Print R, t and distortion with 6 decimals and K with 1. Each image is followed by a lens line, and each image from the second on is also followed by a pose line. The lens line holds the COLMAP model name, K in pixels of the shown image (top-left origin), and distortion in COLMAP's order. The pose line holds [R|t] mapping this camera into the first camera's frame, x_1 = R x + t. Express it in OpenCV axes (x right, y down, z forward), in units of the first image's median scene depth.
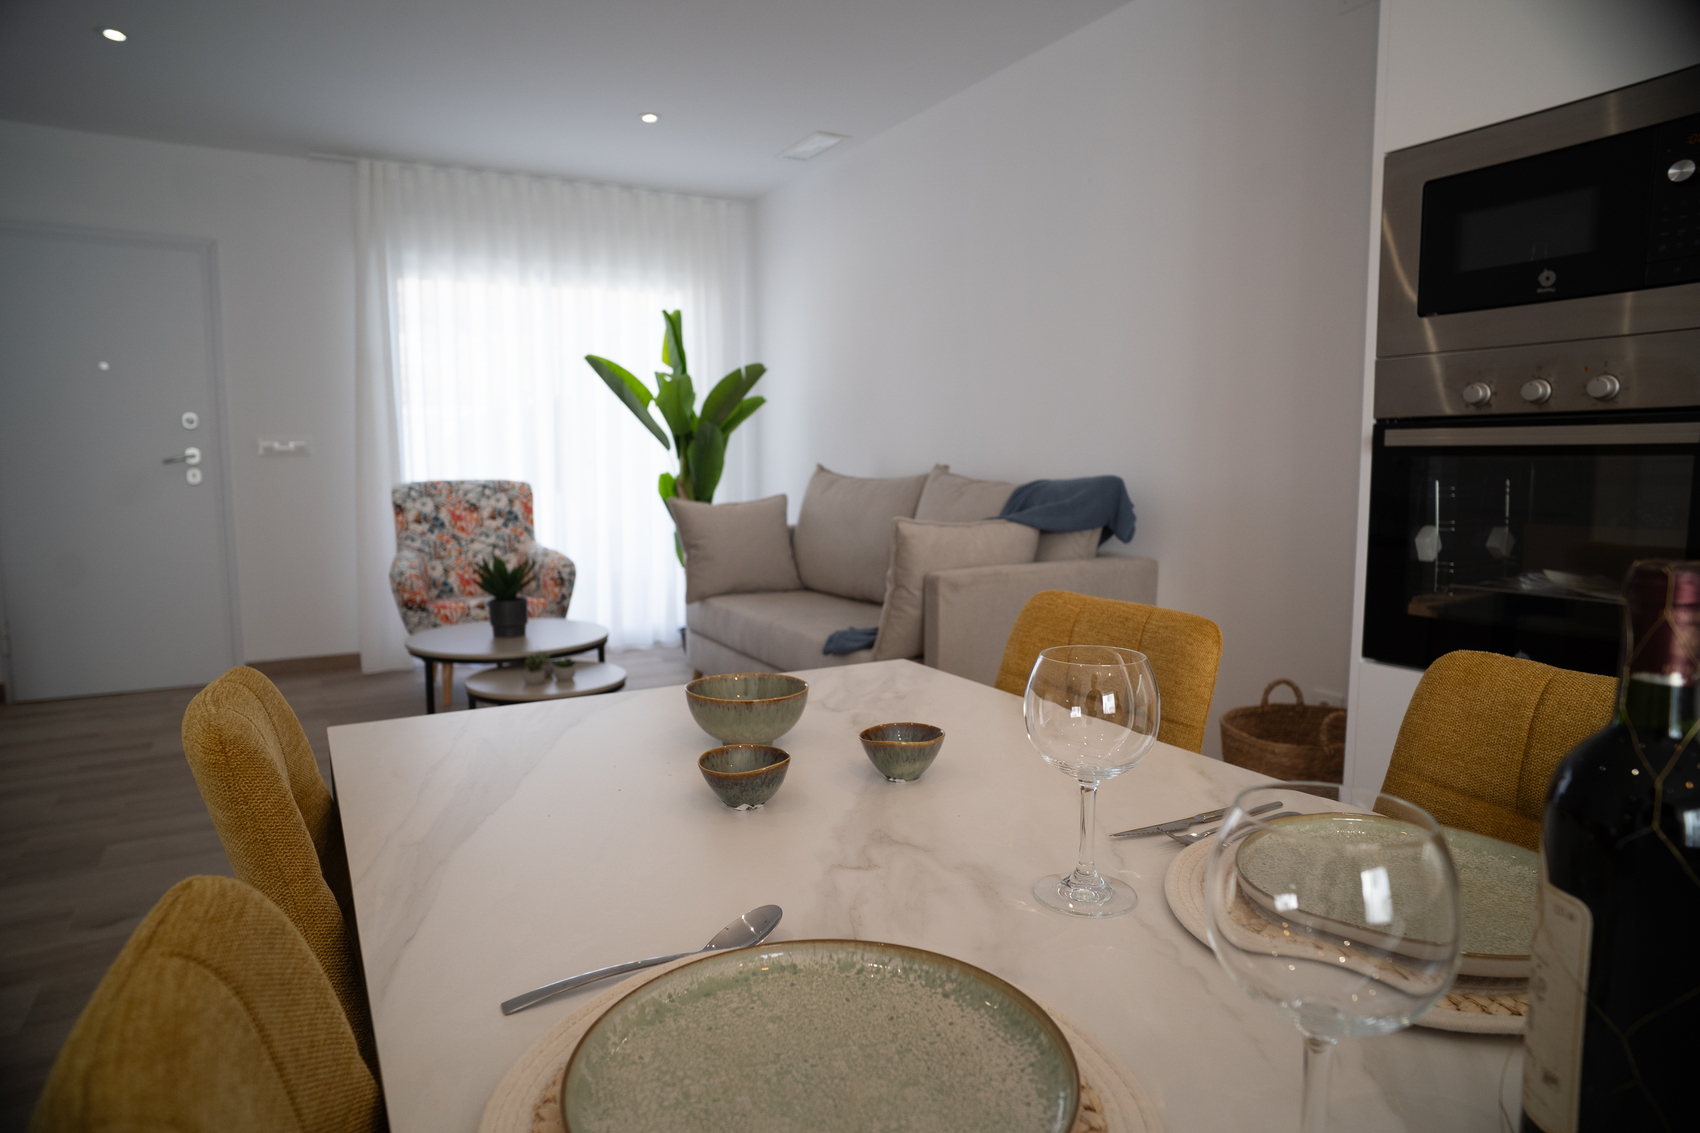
lens RADIAL K [[1004.4, 0, 825.7], [0, 1004.4, 556.0], [0, 0, 1]] dist [-0.067574, 0.045168]
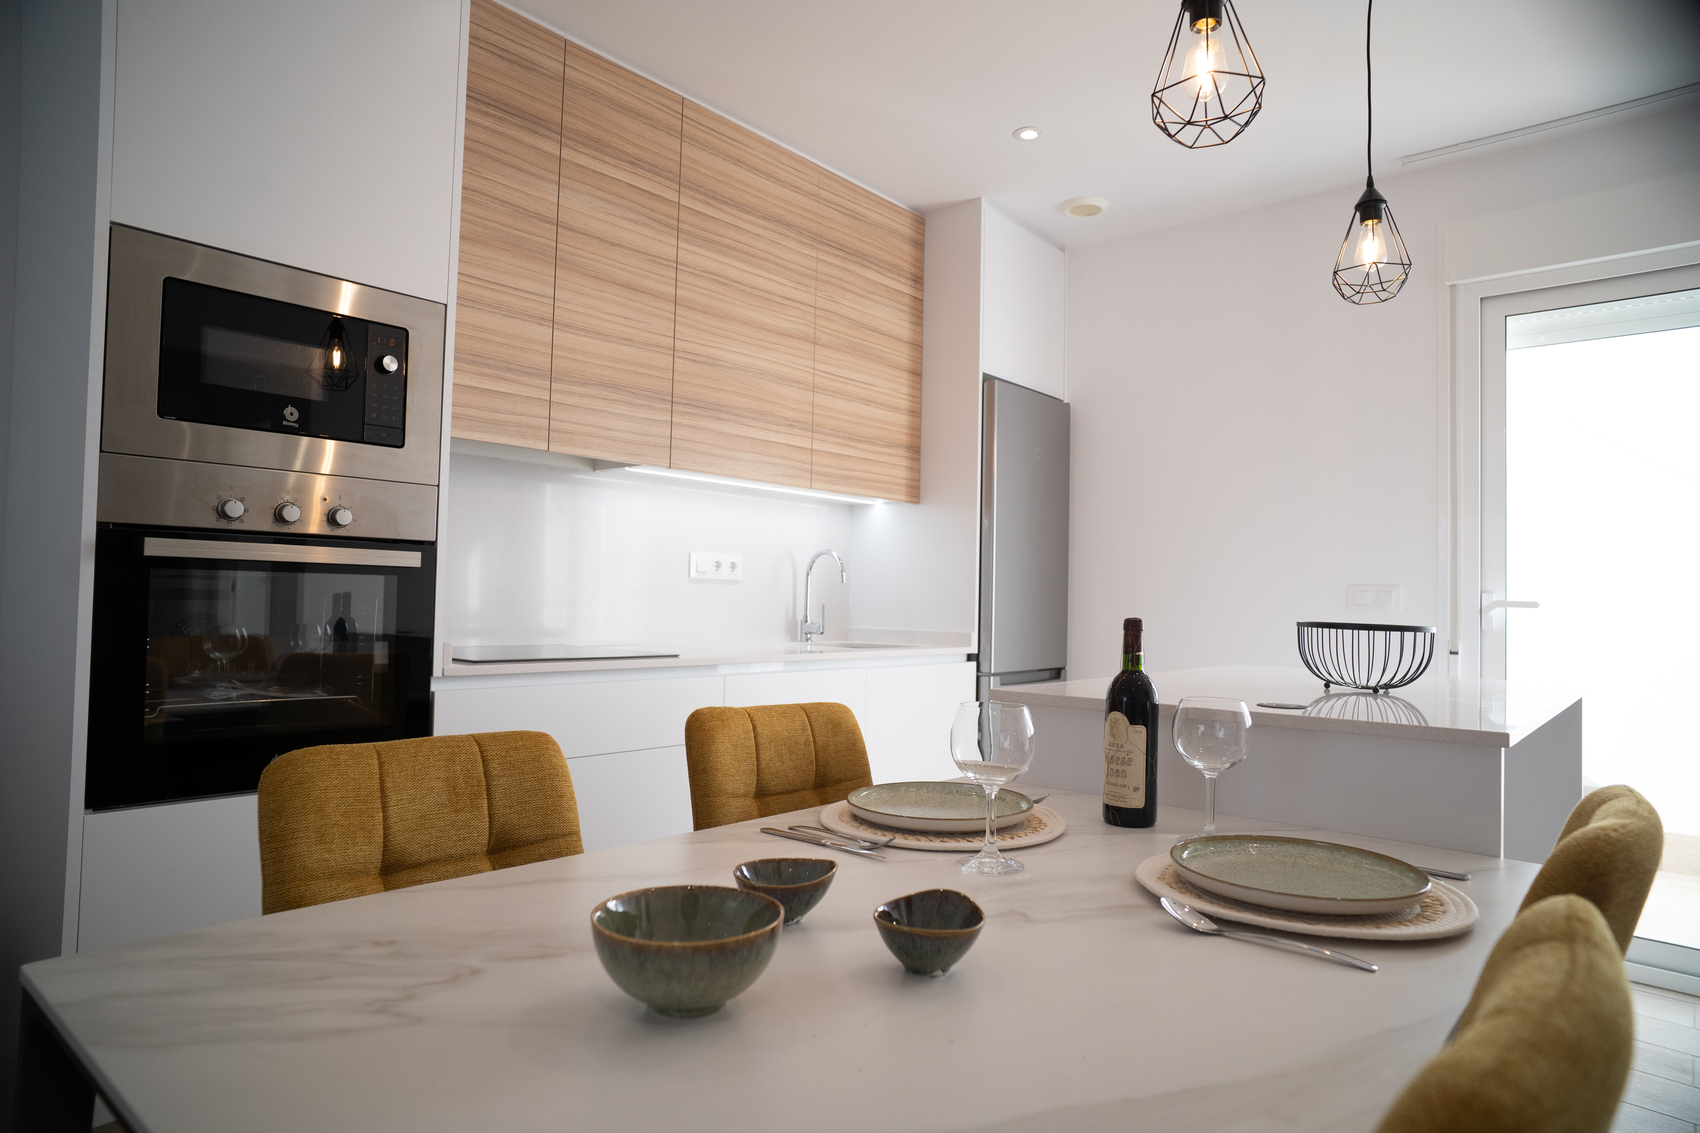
lens RADIAL K [[1004.4, 0, 829.5], [0, 1004.4, 566.2], [0, 0, 1]] dist [-0.067574, 0.045168]
pose [[-0.339849, 0.029373, 0.940021, -0.183998], [0.073866, 0.997258, -0.004457, -0.020981], [-0.937575, 0.067921, -0.341087, 0.287402]]
